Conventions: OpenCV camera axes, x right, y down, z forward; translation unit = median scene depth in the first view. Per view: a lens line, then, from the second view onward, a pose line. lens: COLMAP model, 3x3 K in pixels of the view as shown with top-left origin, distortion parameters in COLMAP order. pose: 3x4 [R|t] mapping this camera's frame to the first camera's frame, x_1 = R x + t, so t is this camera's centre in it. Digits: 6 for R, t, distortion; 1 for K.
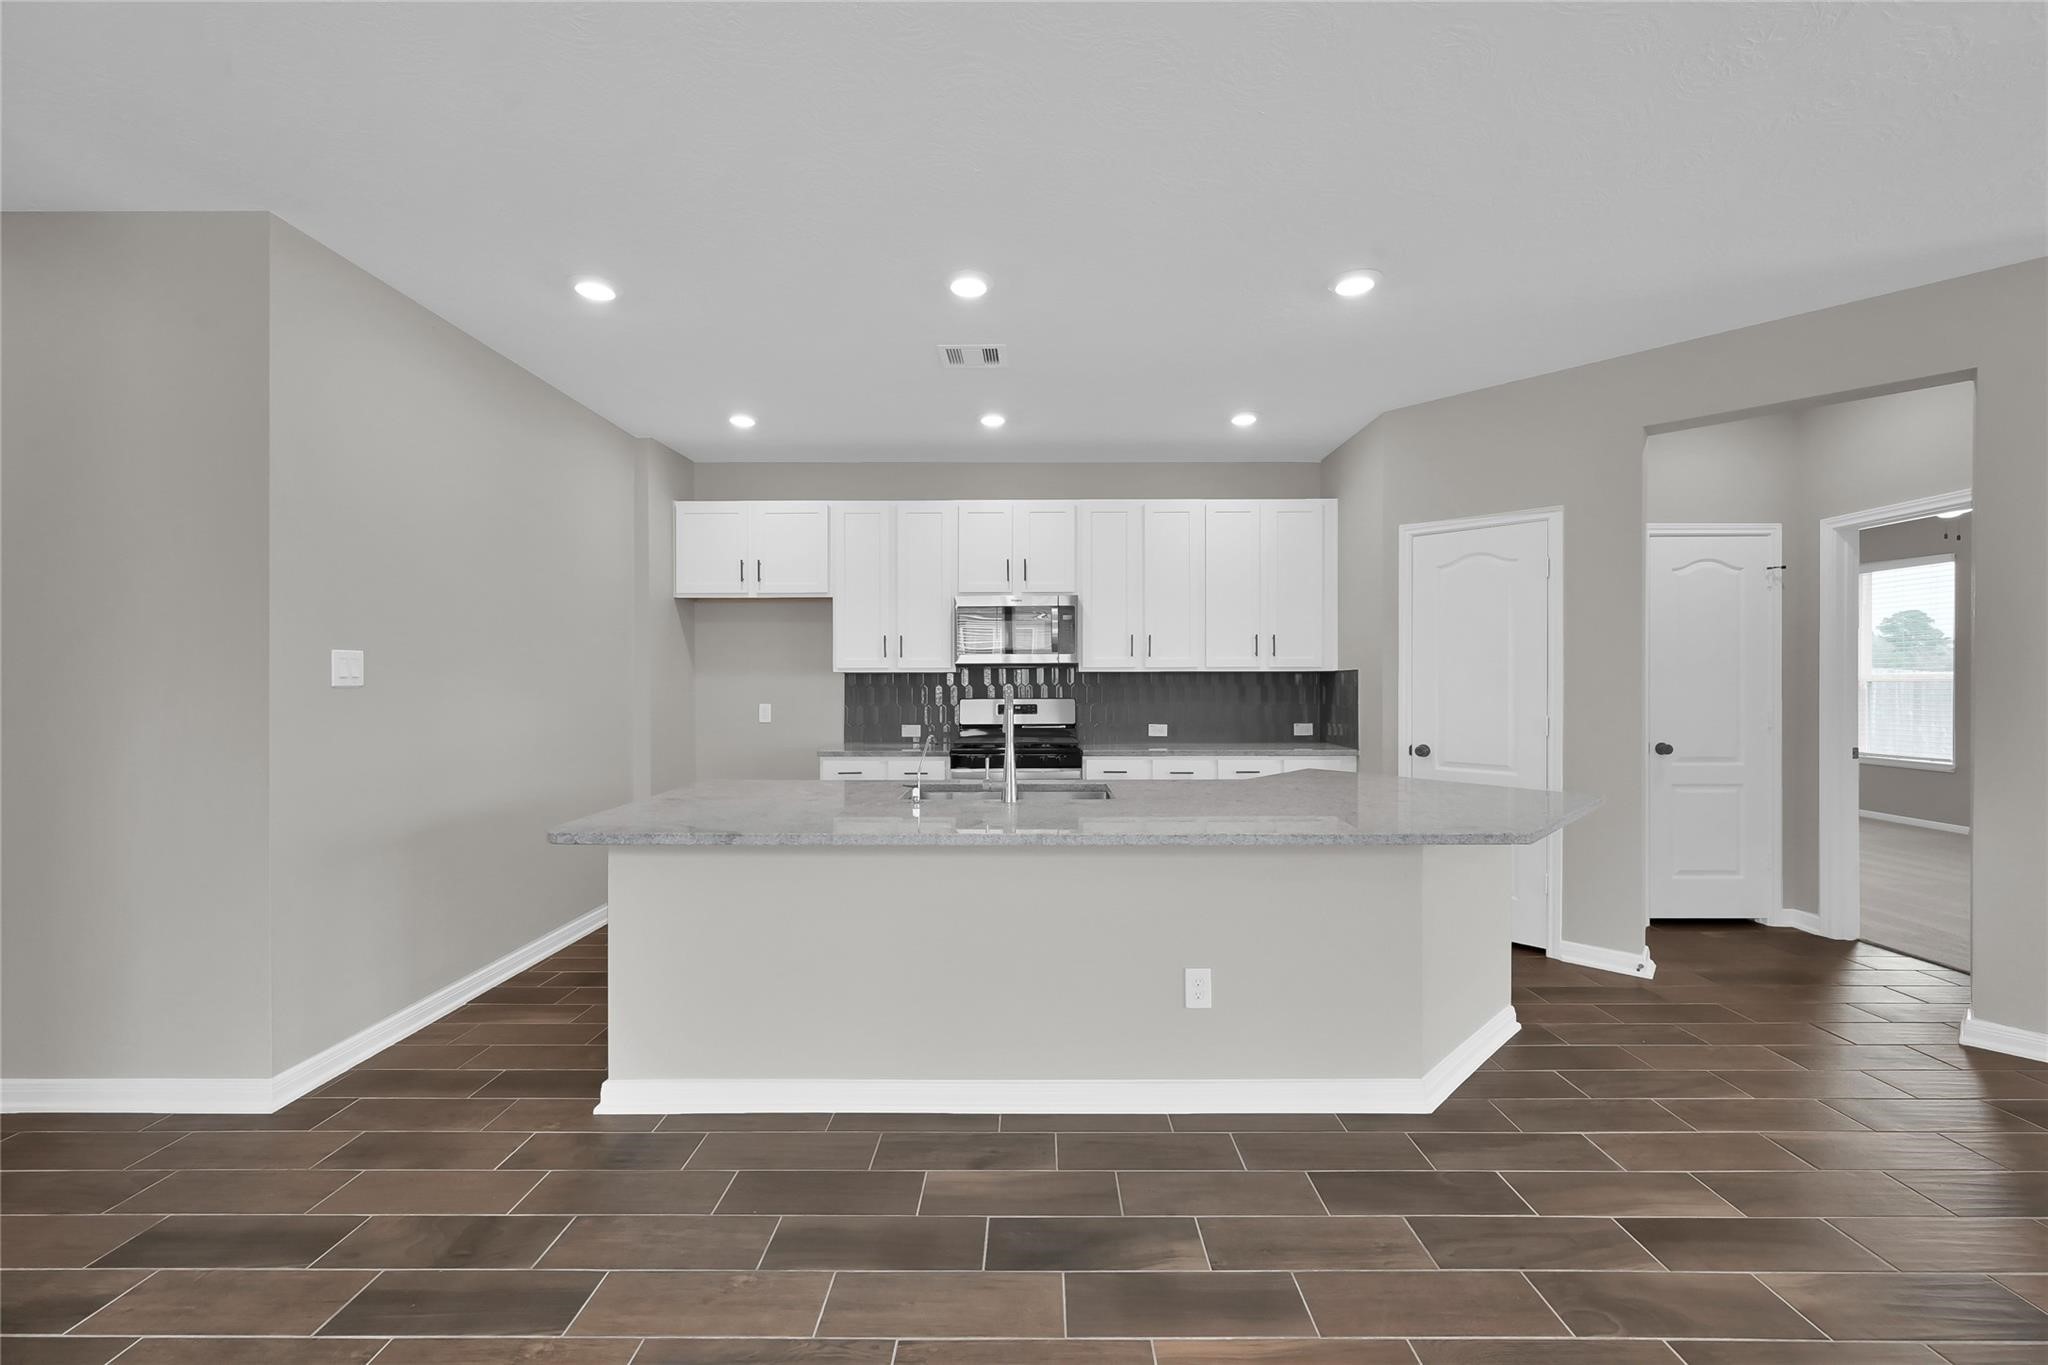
lens RADIAL K [[808.6, 0, 1034.9], [0, 808.6, 682.0], [0, 0, 1]] dist [-0.001930, 0.001142]
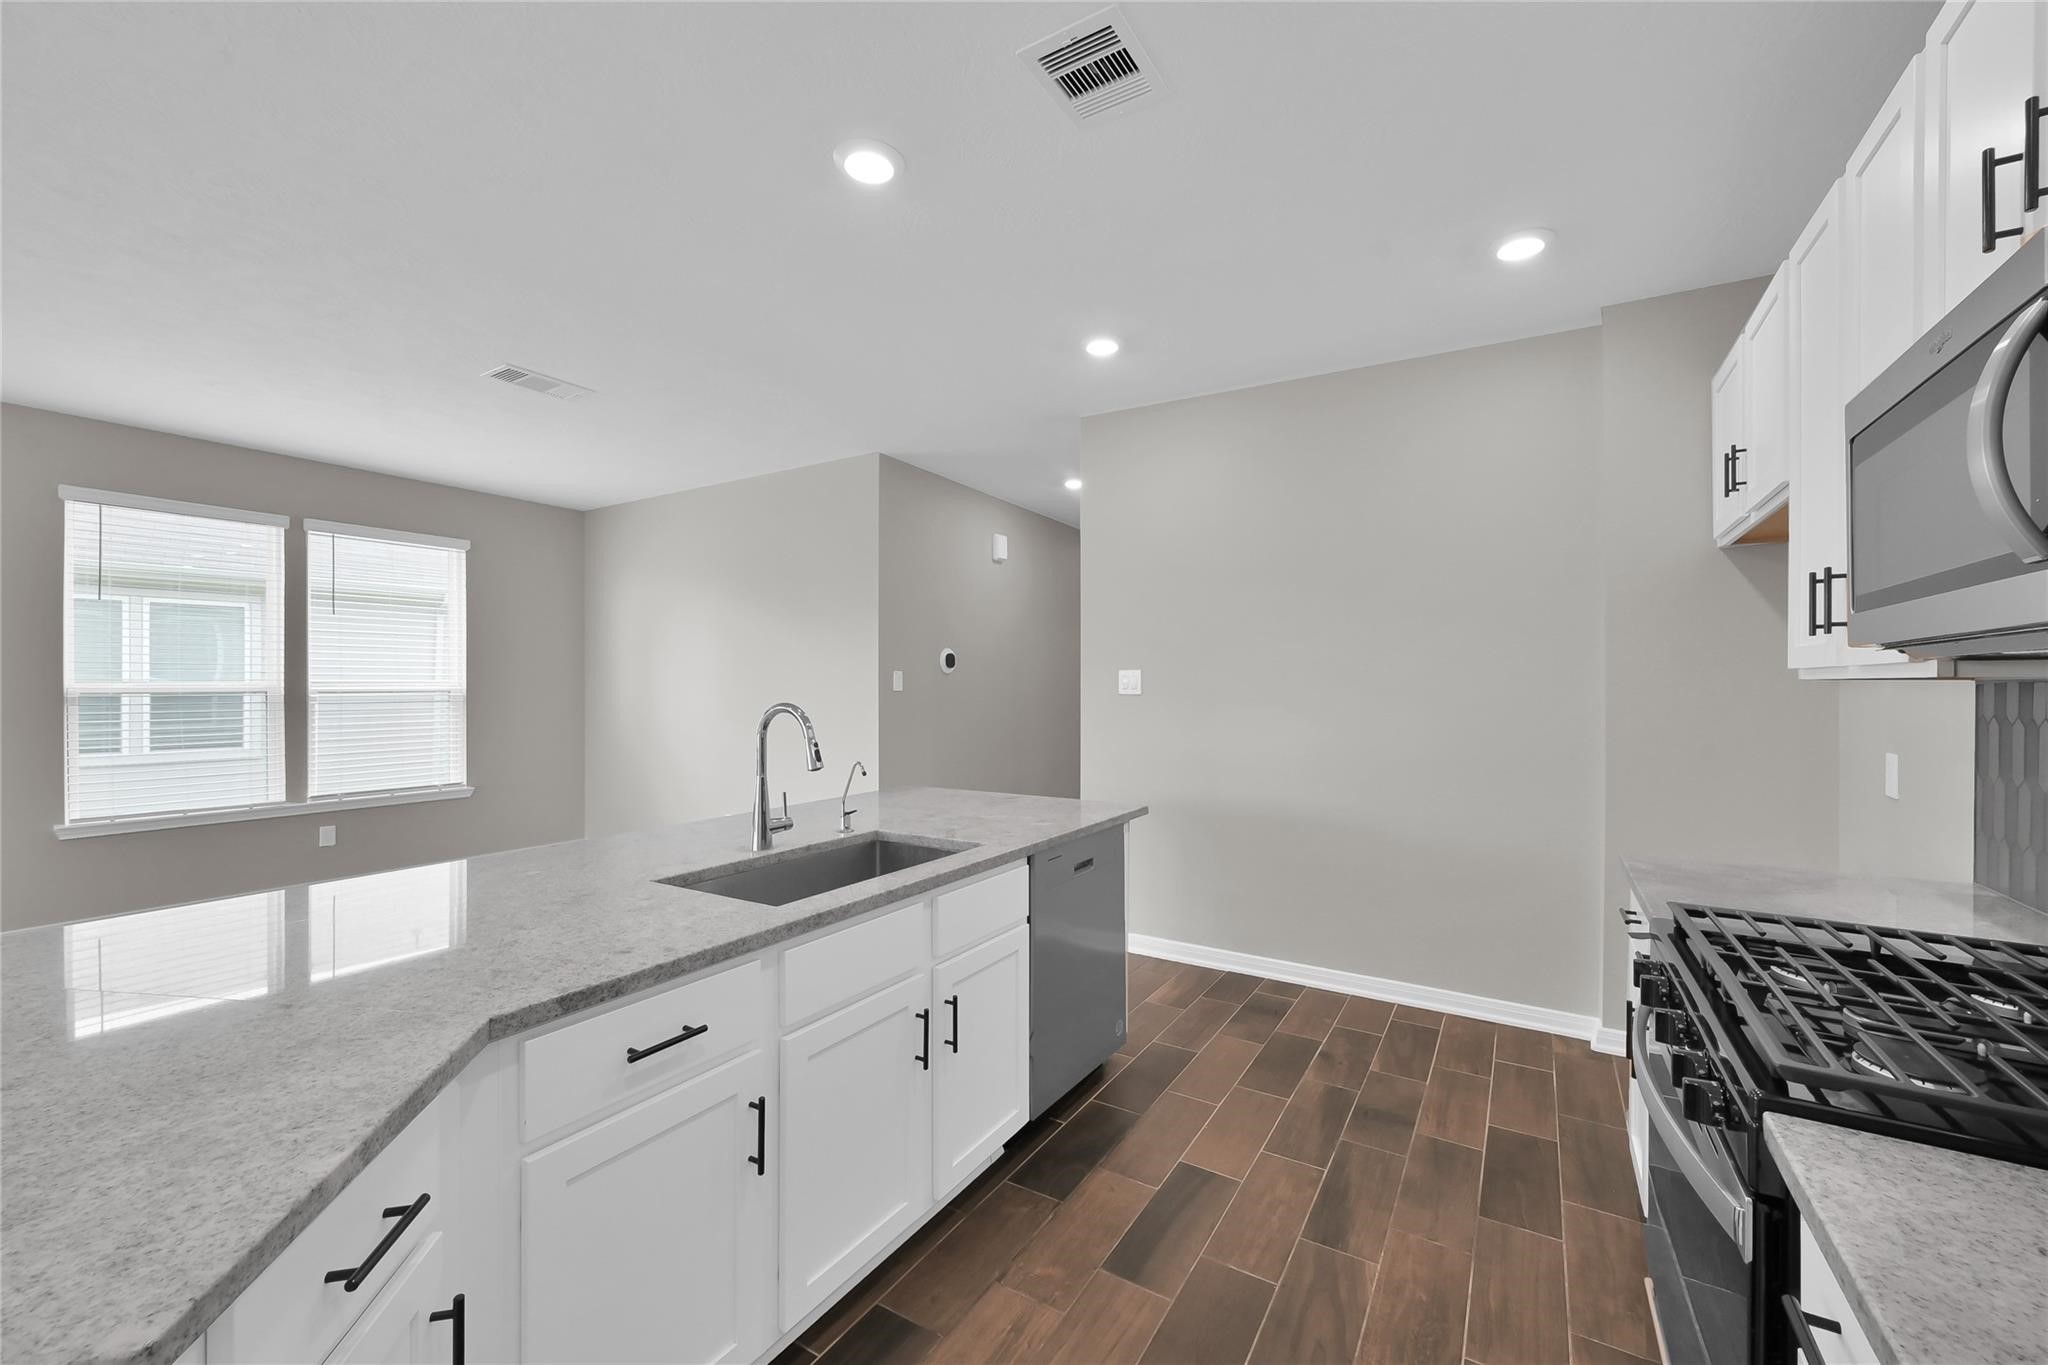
lens RADIAL K [[808.6, 0, 1038.0], [0, 808.6, 683.1], [0, 0, 1]] dist [-0.001930, 0.001142]
pose [[-0.515157, 0.001701, -0.857094, 0.281733], [-0.002321, 0.999992, 0.003380, -0.010471], [0.857093, 0.003730, -0.515148, 0.899188]]
